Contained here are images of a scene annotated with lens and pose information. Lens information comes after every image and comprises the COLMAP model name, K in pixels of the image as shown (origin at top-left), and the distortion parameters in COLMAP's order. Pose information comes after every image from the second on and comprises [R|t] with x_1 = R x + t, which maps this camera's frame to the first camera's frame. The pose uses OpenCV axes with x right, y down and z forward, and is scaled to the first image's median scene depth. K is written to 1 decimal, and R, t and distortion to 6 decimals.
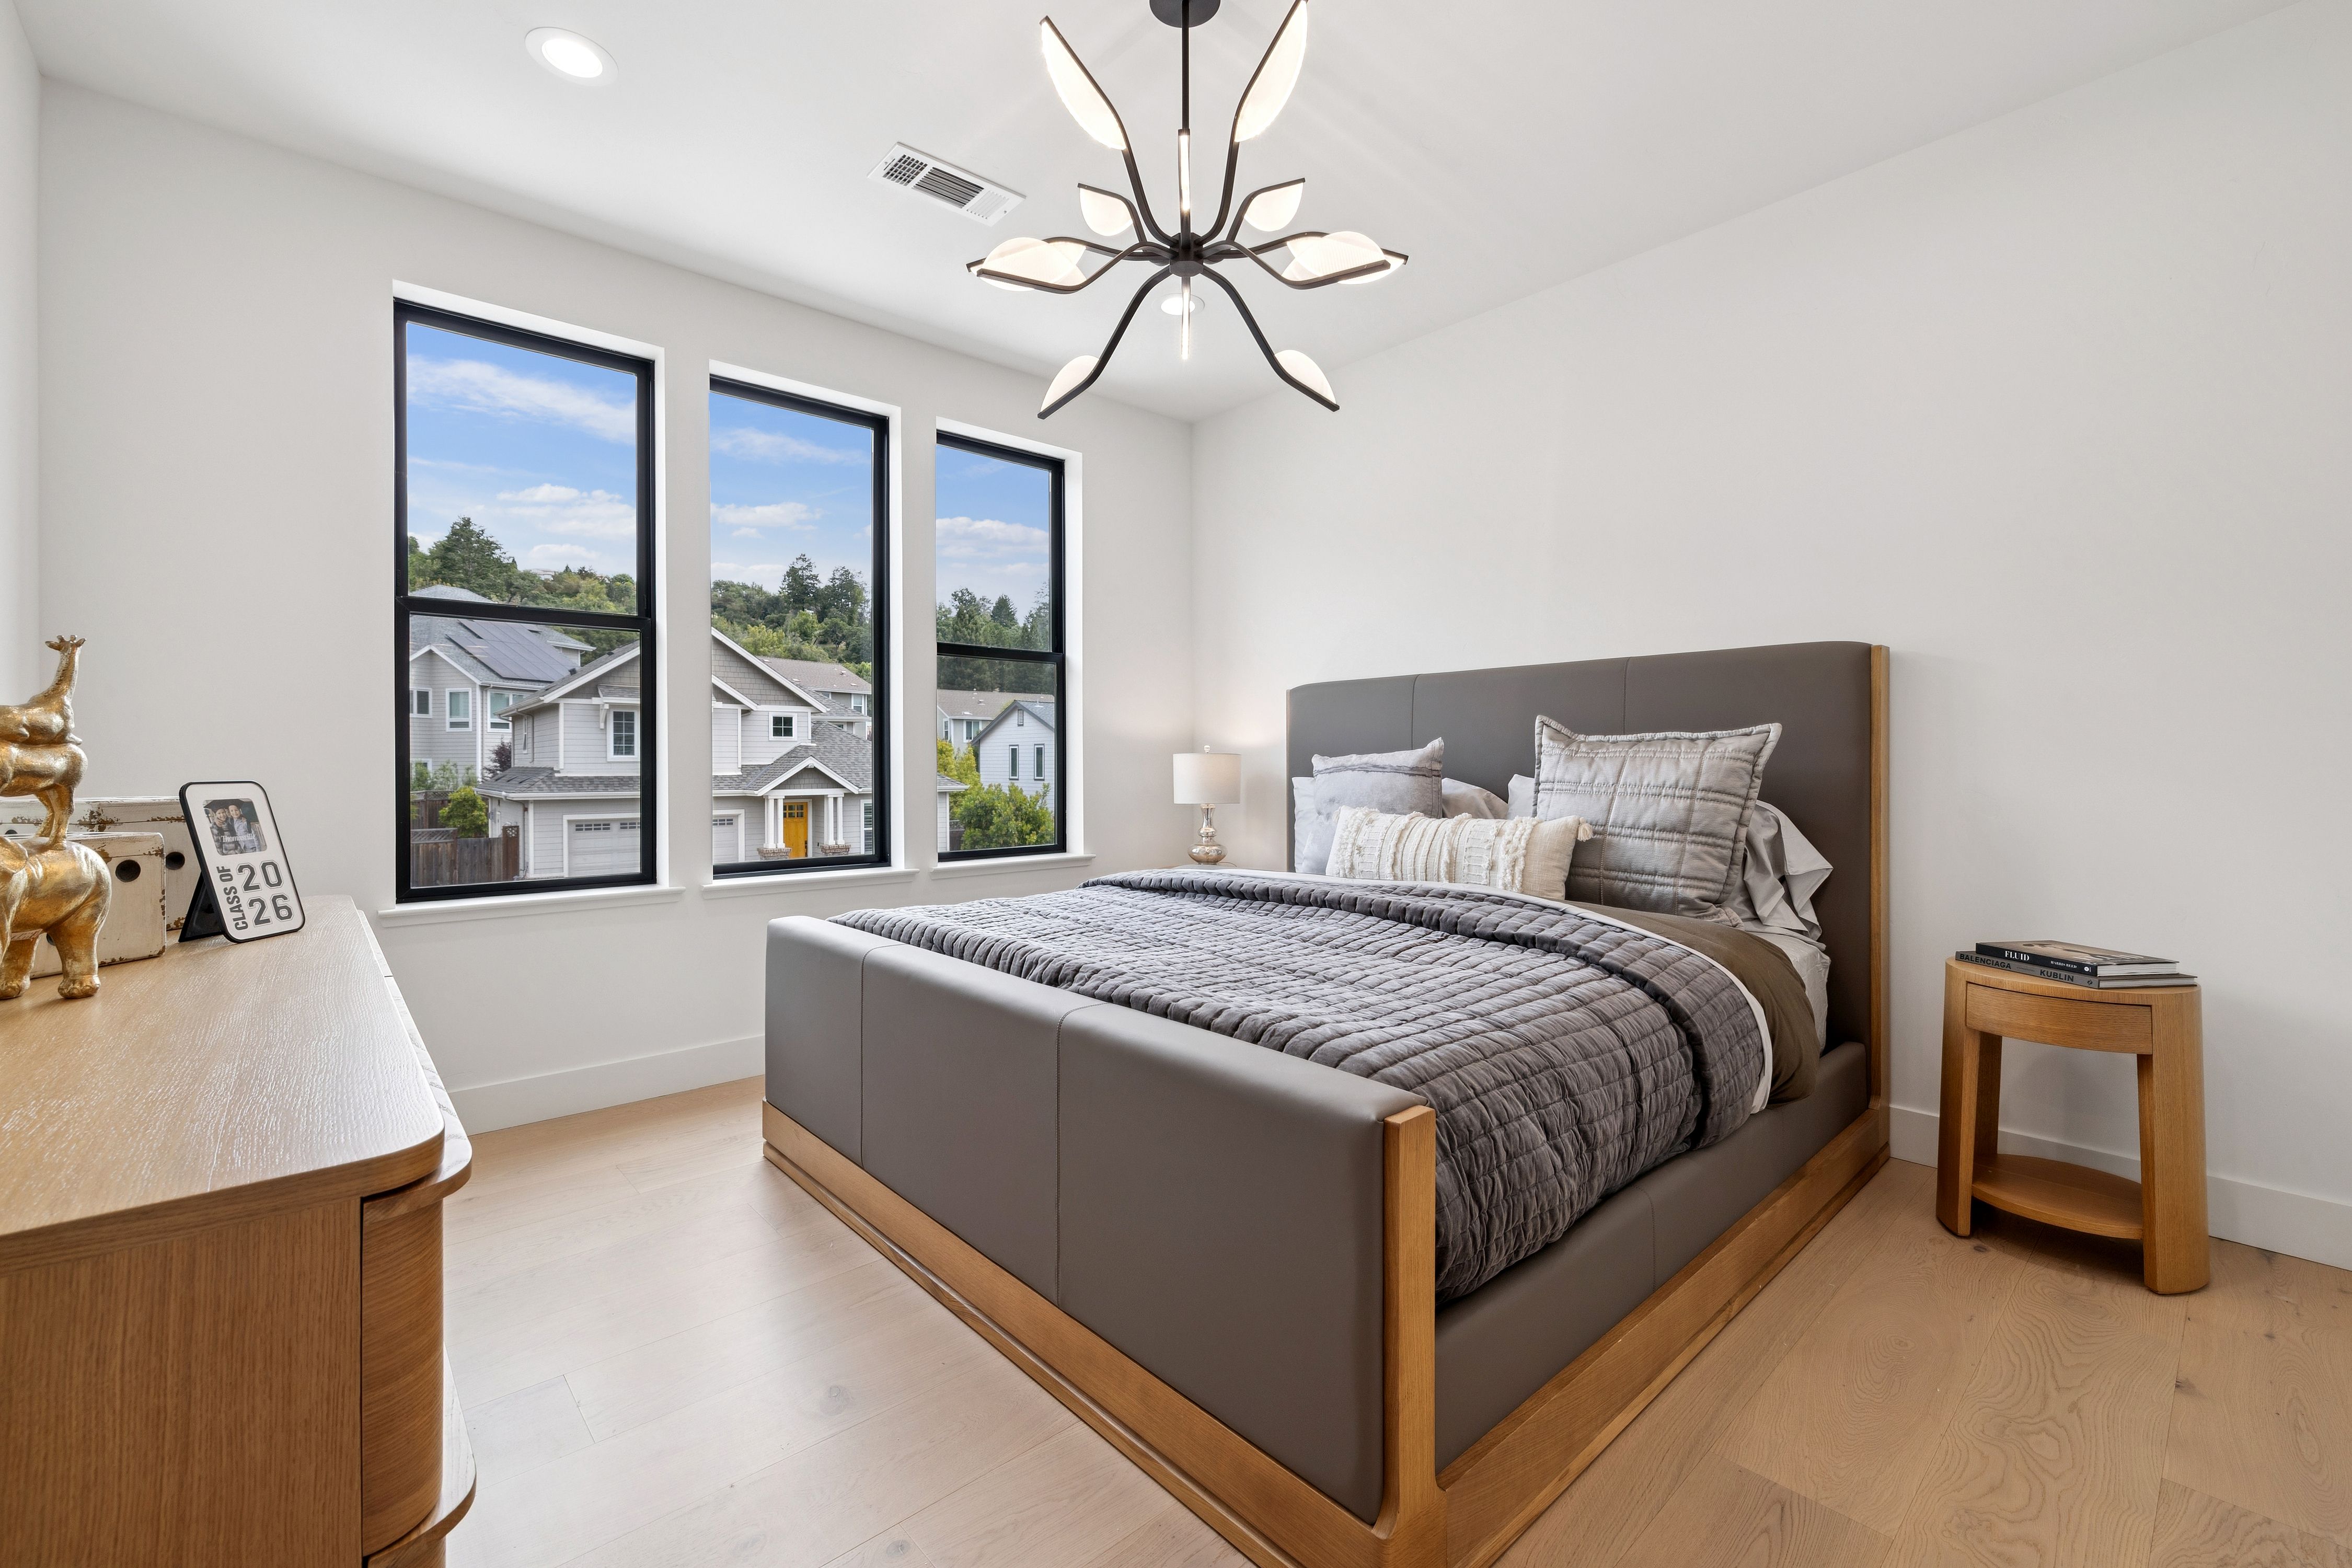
lens RADIAL K [[999.1, 0, 1183.0], [0, 999.1, 789.4], [0, 0, 1]] dist [0.000397, -0.000461]
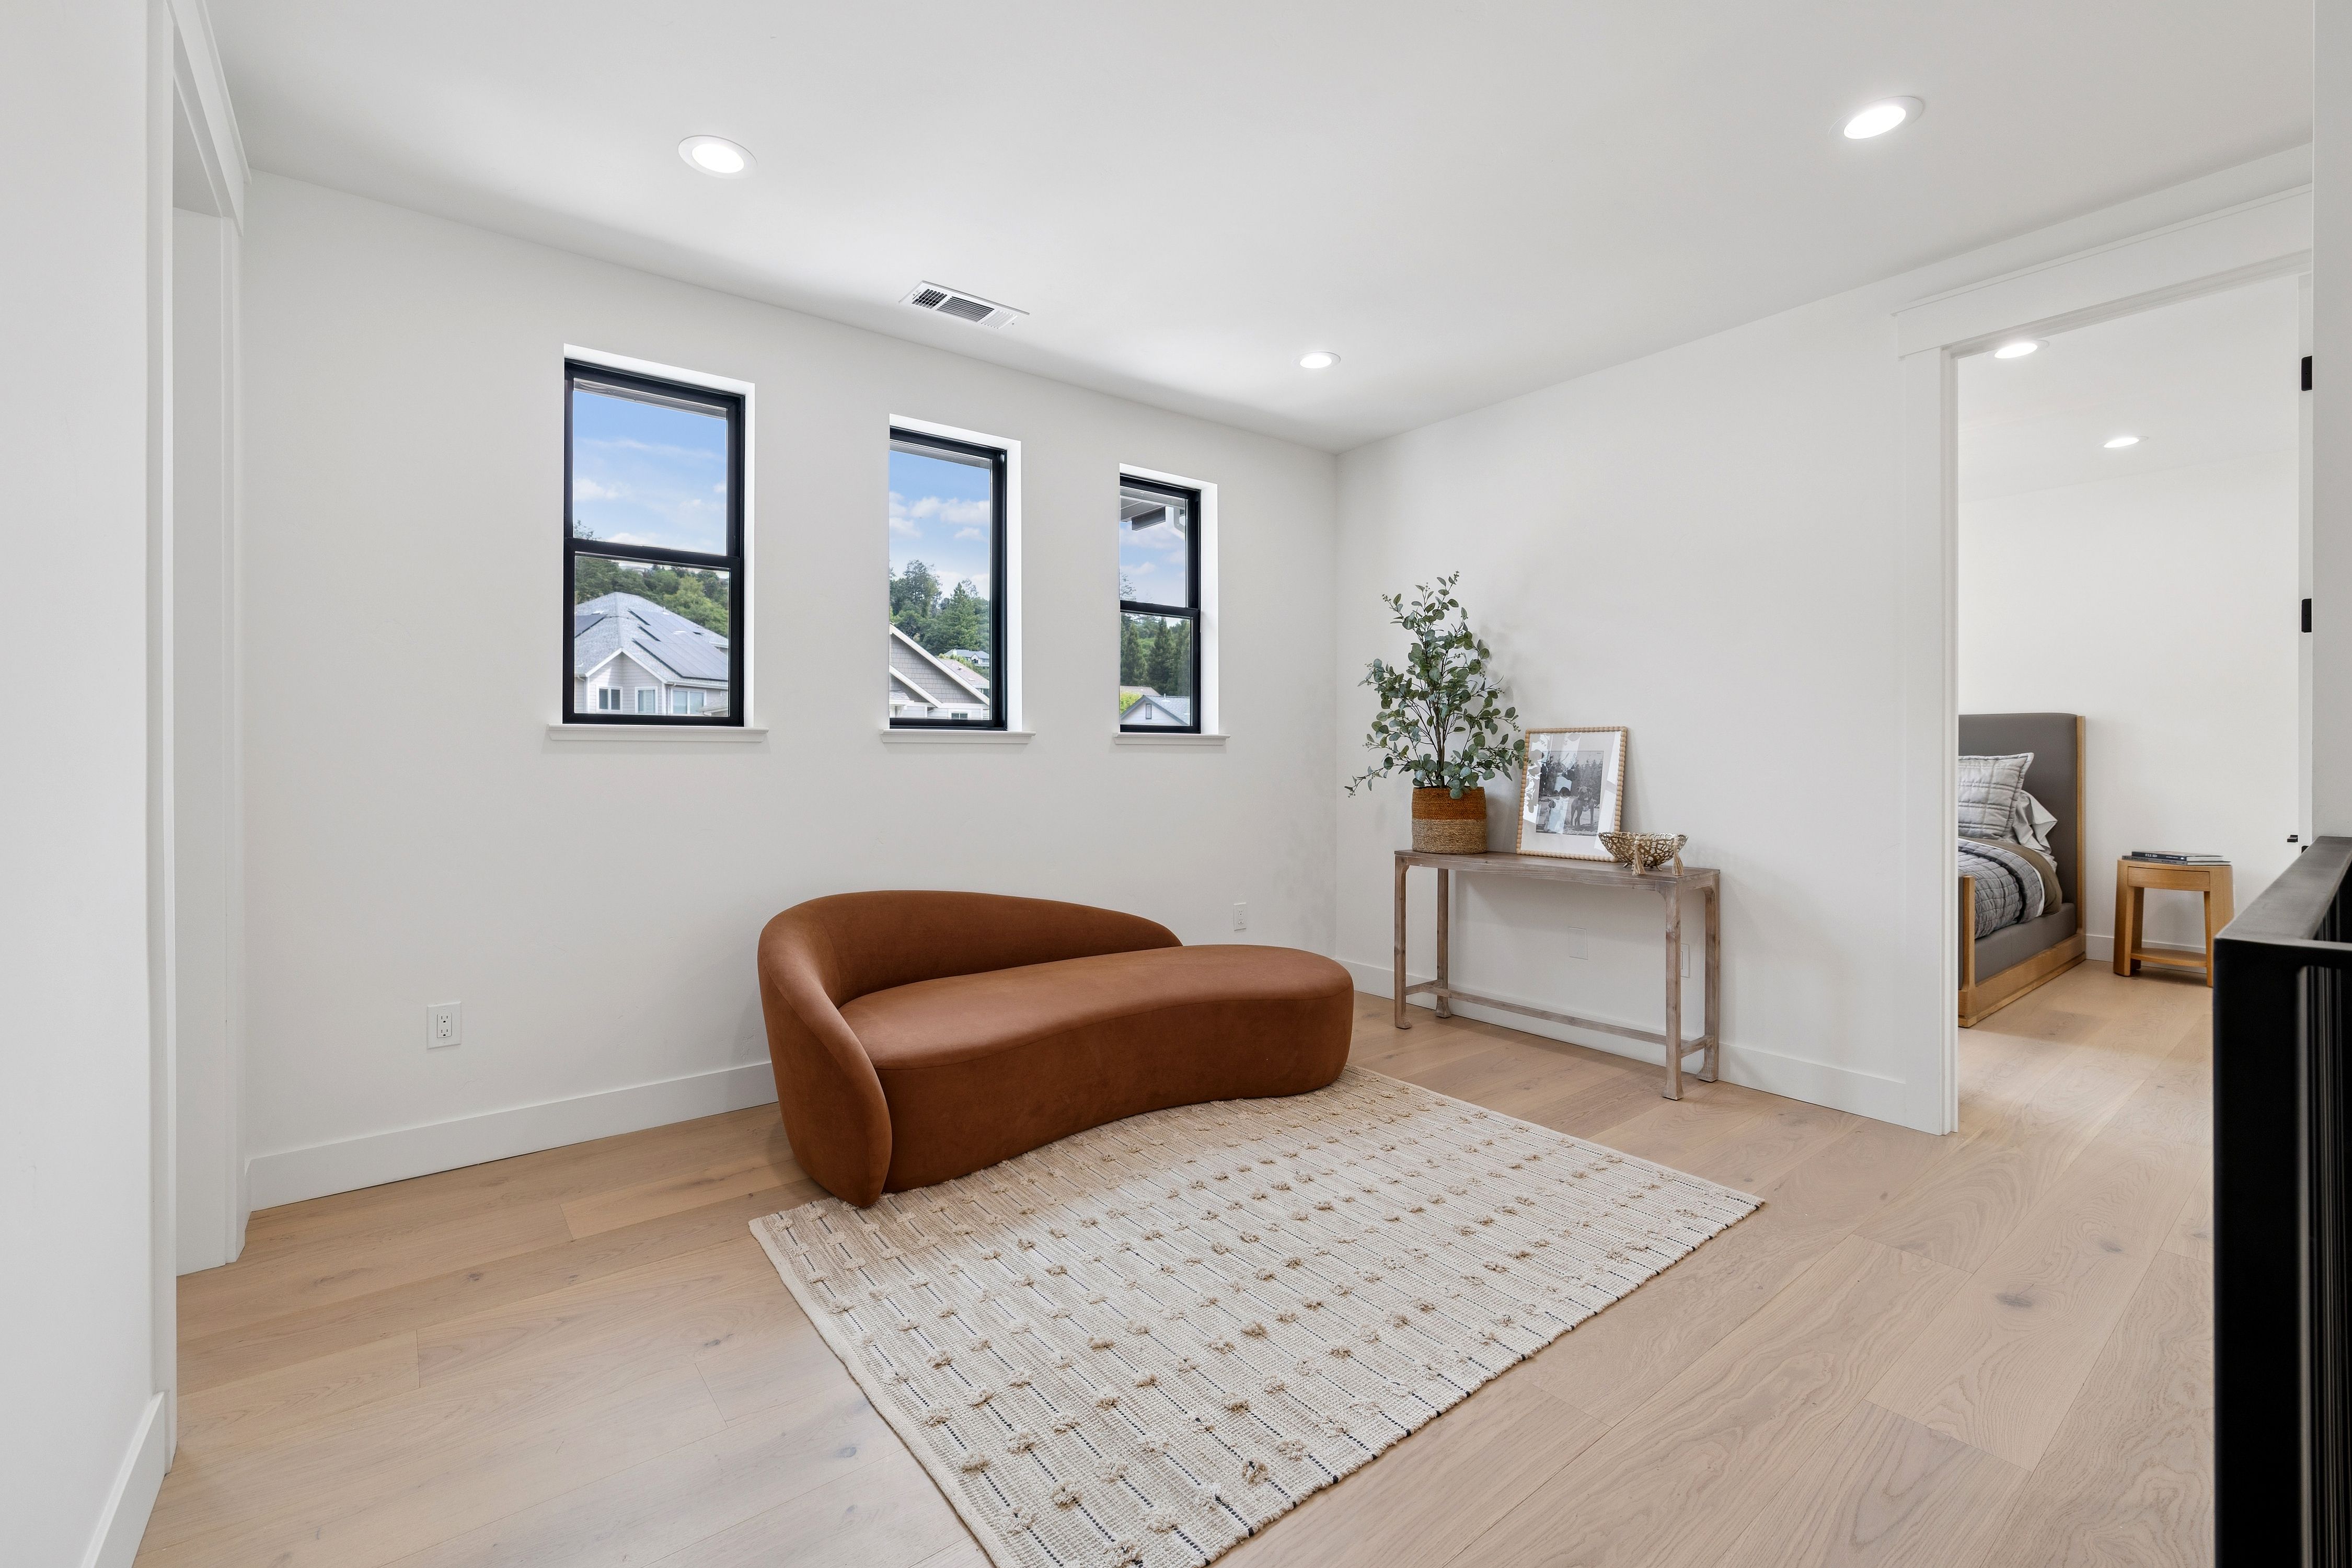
lens RADIAL K [[999.1, 0, 1178.1], [0, 999.1, 776.4], [0, 0, 1]] dist [0.000397, -0.000461]
pose [[0.997372, 0.002353, -0.072409, -1.081748], [-0.002518, 0.999994, -0.002181, -0.006166], [0.072403, 0.002357, 0.997373, -1.278048]]
